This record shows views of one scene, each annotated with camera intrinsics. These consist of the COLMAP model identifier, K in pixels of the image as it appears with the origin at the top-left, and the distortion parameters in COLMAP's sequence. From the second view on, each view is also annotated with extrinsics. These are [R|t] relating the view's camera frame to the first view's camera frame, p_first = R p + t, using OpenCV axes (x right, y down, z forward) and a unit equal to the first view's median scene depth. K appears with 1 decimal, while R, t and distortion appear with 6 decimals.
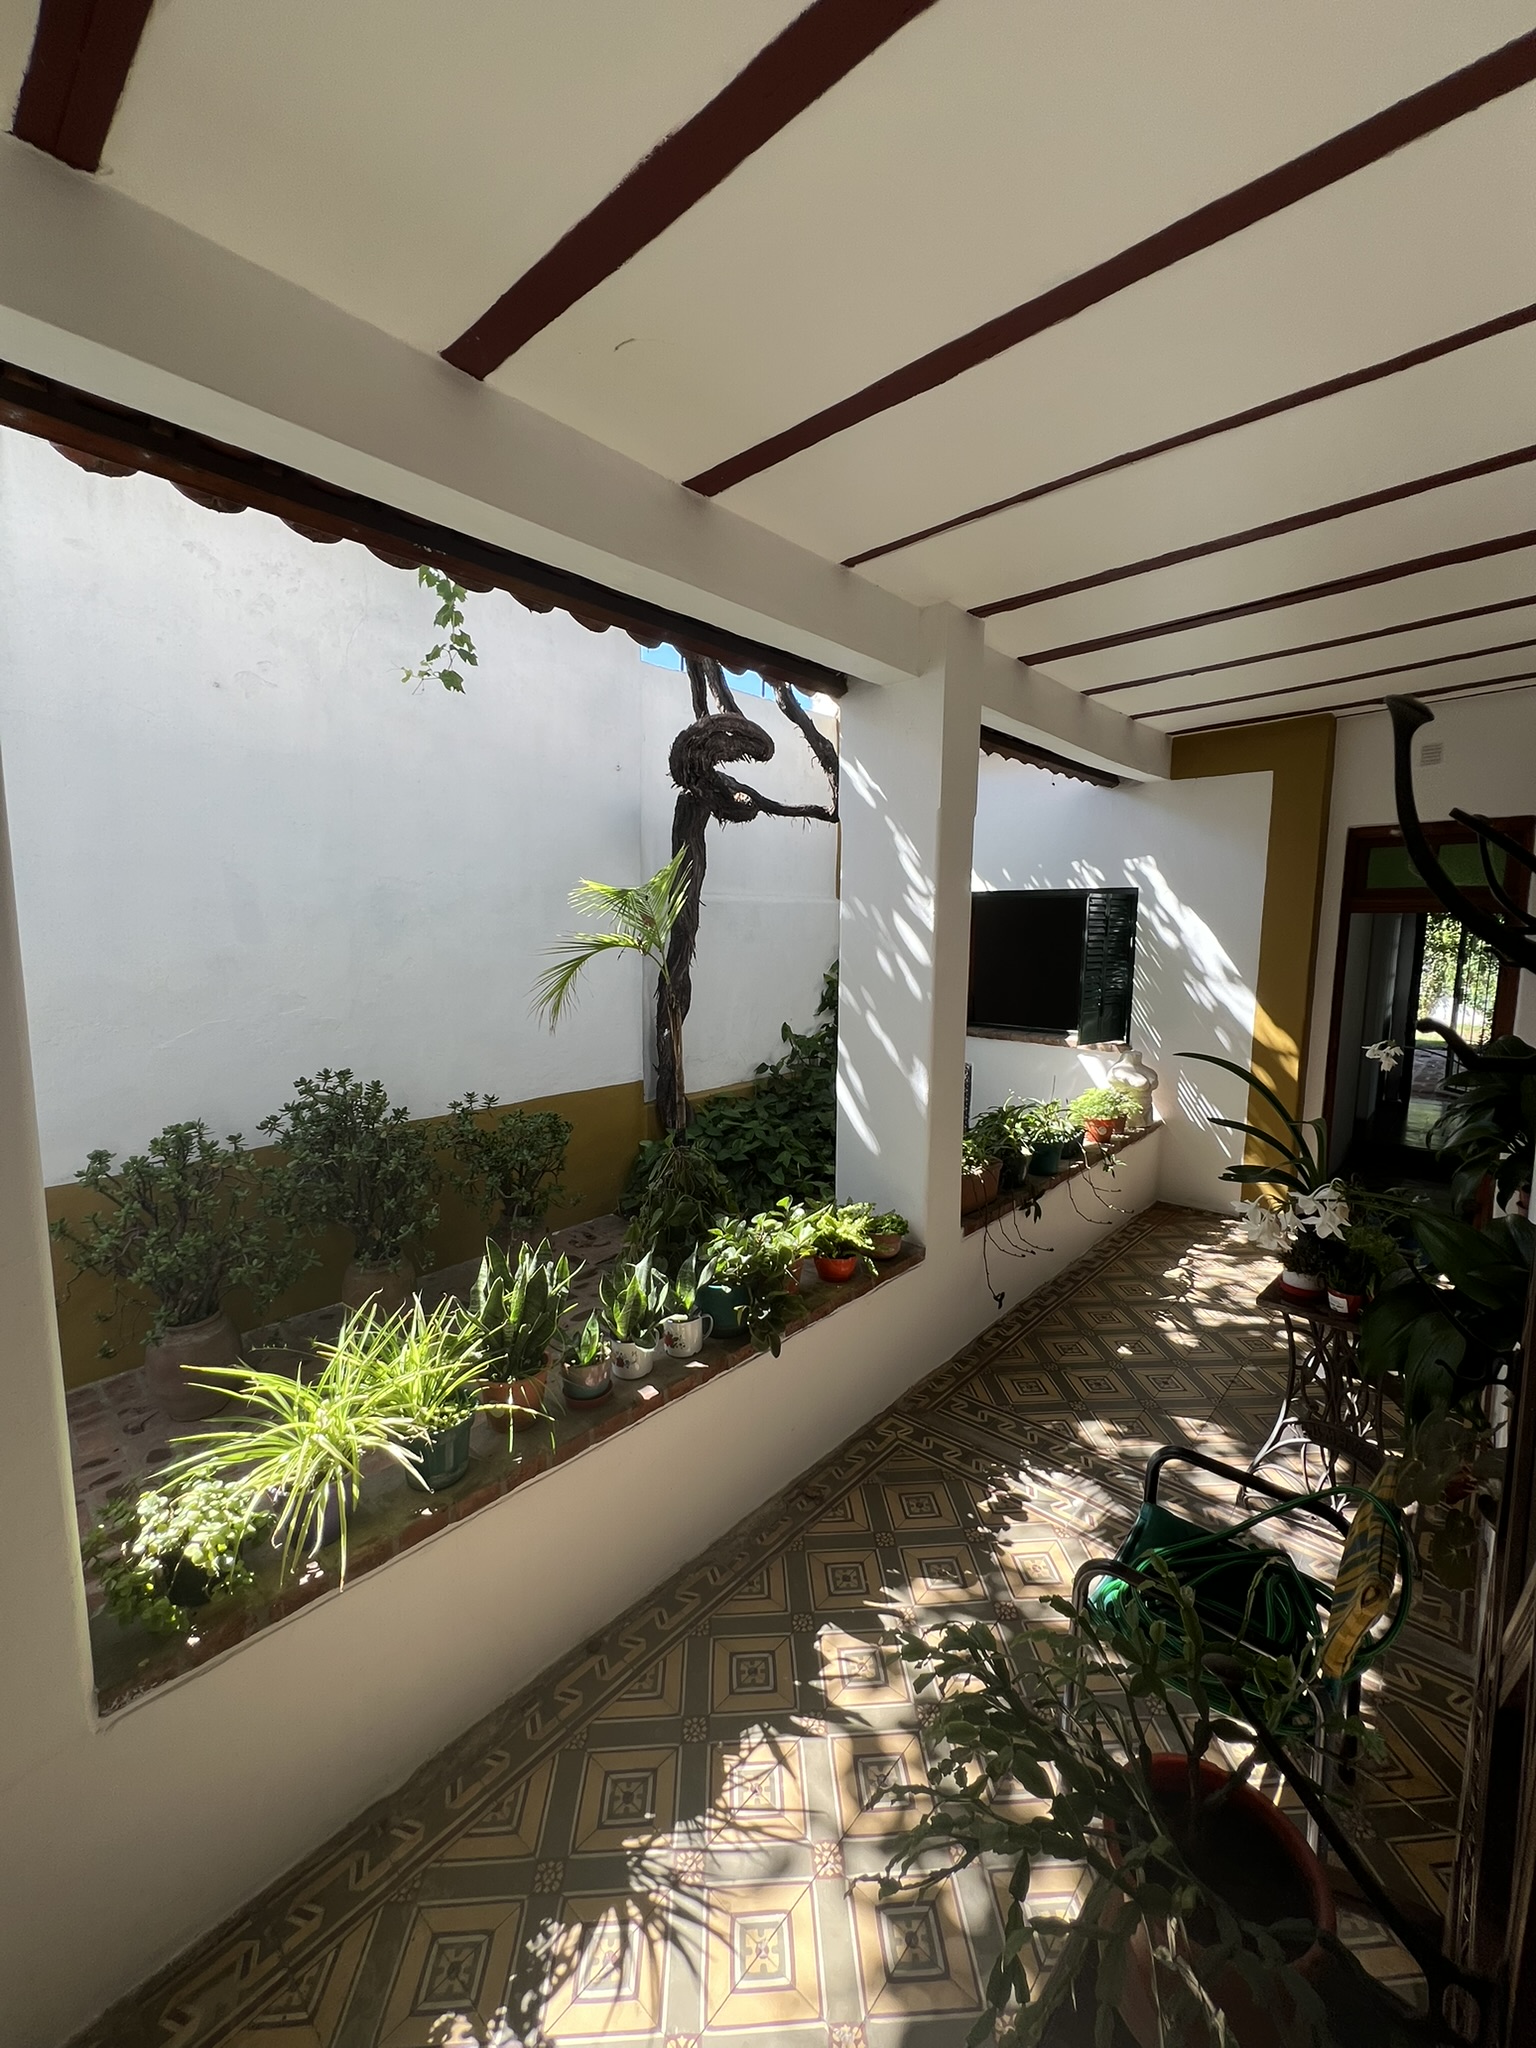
lens RADIAL K [[818.0, 0, 766.8], [0, 818.0, 1025.0], [0, 0, 1]] dist [-0.000291, 0.000978]
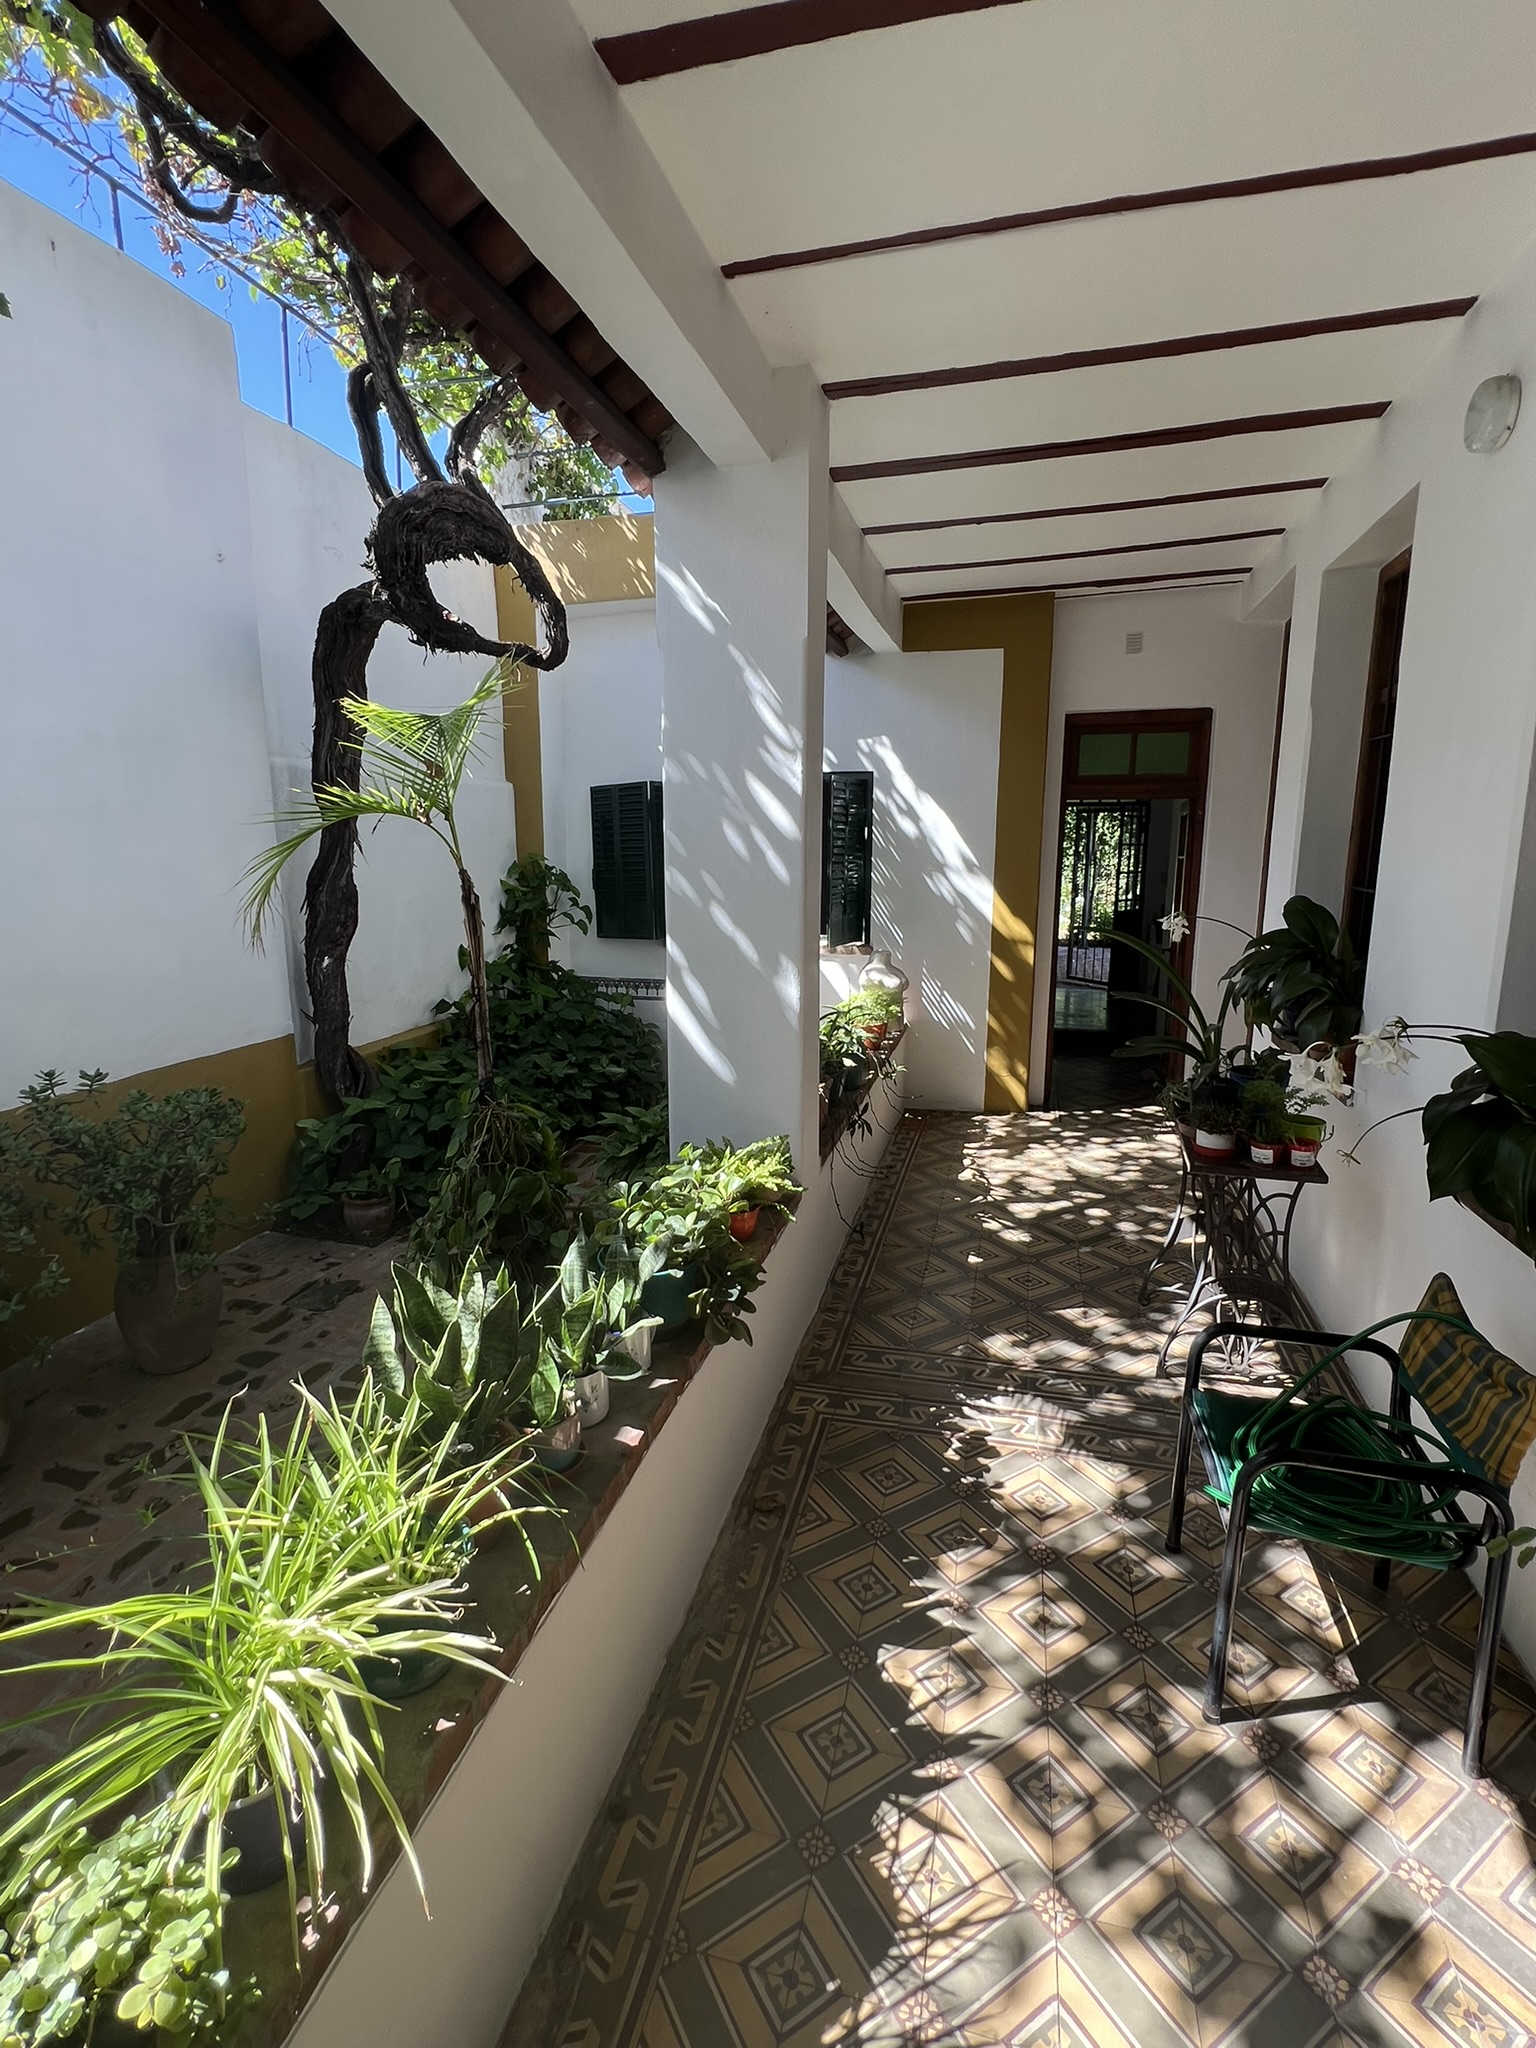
lens RADIAL K [[951.4, 0, 767.9], [0, 951.4, 1021.6], [0, 0, 1]] dist [0.000193, 0.000526]
pose [[0.885019, -0.091241, 0.456526, -0.310681], [0.061335, 0.994911, 0.079937, 0.034140], [-0.461496, -0.042745, 0.886112, 0.201071]]
